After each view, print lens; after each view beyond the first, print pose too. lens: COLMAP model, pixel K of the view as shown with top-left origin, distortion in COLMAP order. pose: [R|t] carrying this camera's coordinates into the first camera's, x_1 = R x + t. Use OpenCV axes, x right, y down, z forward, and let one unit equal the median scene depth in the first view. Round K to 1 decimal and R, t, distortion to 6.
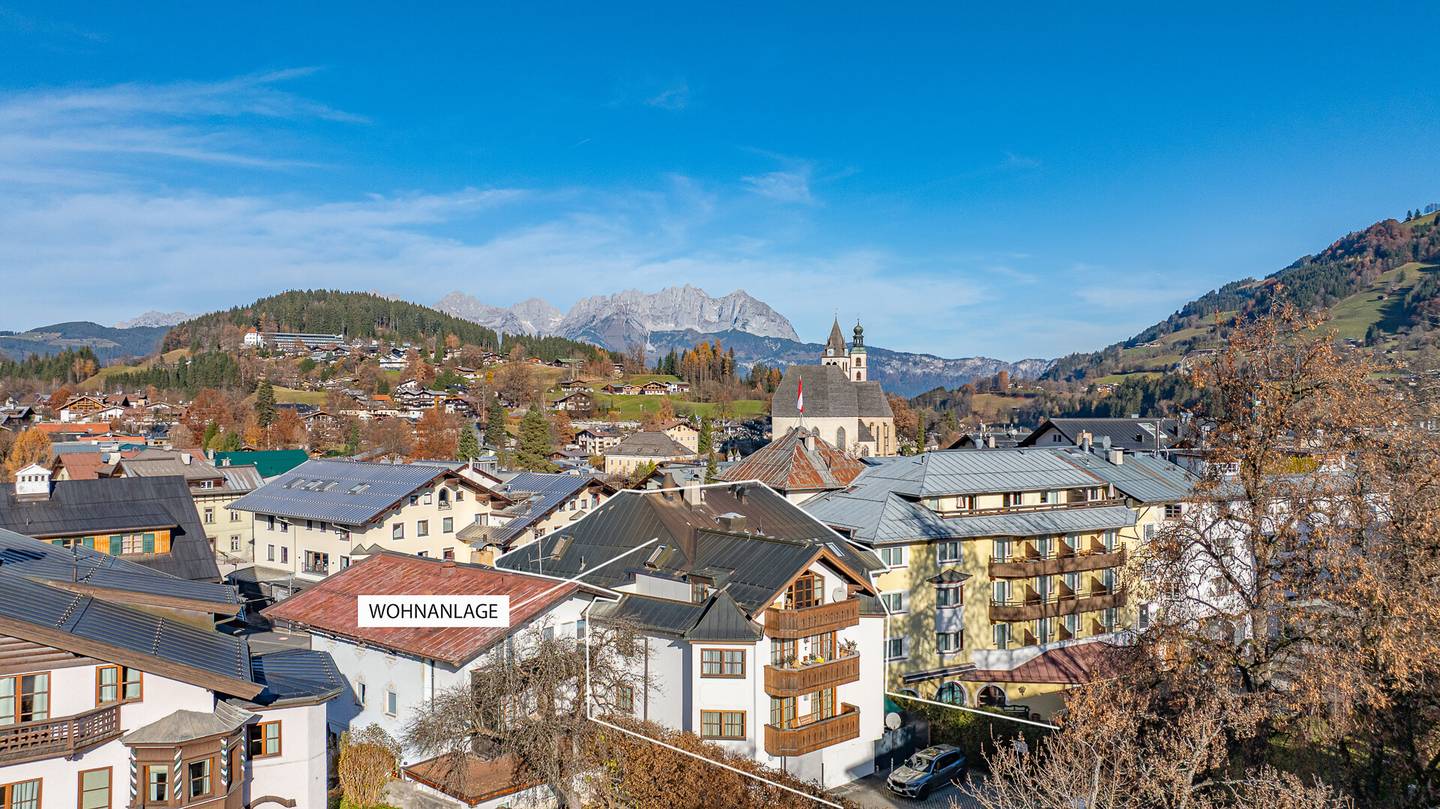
lens RADIAL K [[991.8, 0, 720.0], [0, 991.8, 404.5], [0, 0, 1]] dist [-0.013730, 0.001890]
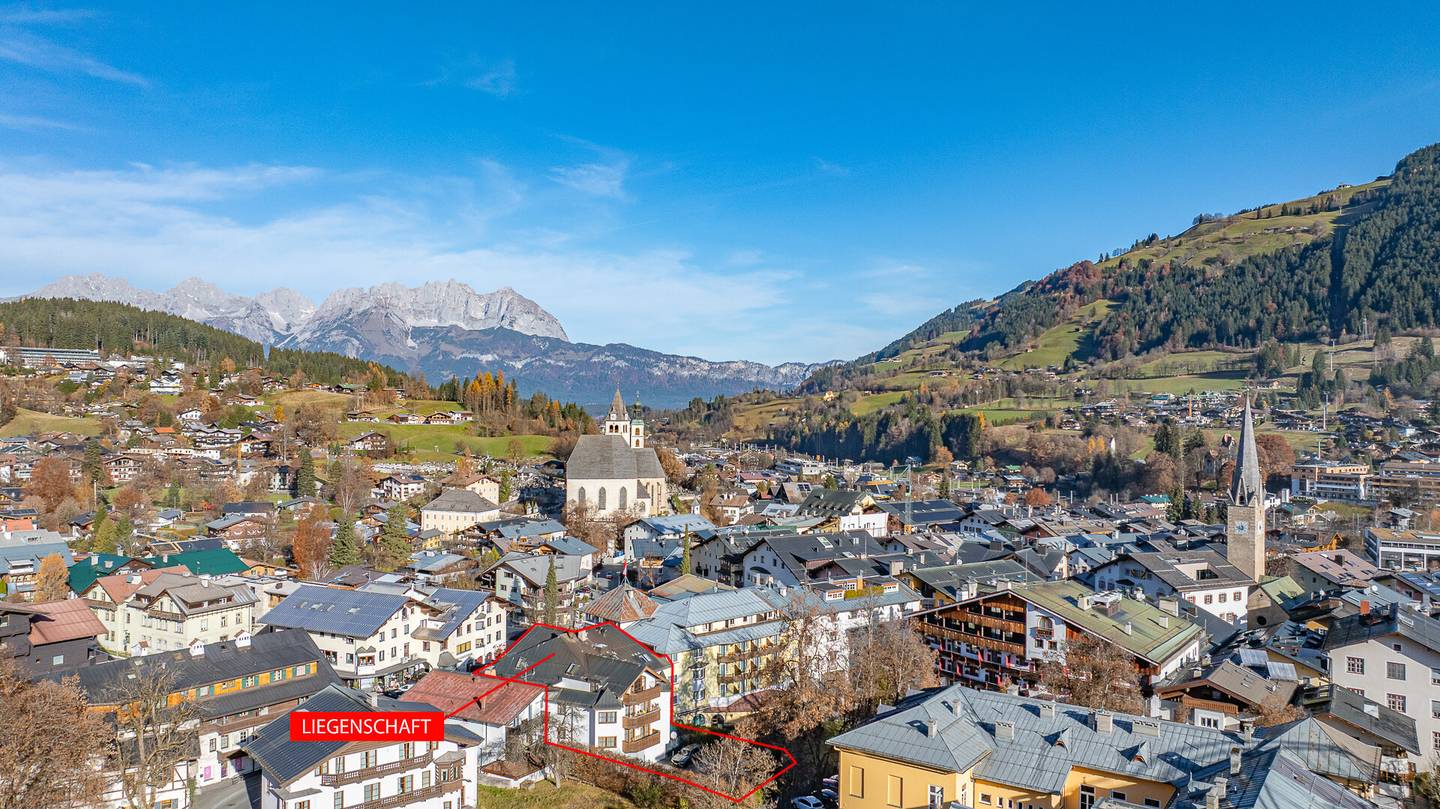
lens RADIAL K [[1028.4, 0, 720.0], [0, 1028.4, 404.5], [0, 0, 1]] dist [-0.025791, 0.000118]
pose [[0.973179, 0.009244, 0.229865, -0.047405], [-0.012142, 0.999864, 0.011199, -0.082197], [-0.229730, -0.013690, 0.973158, -0.230105]]
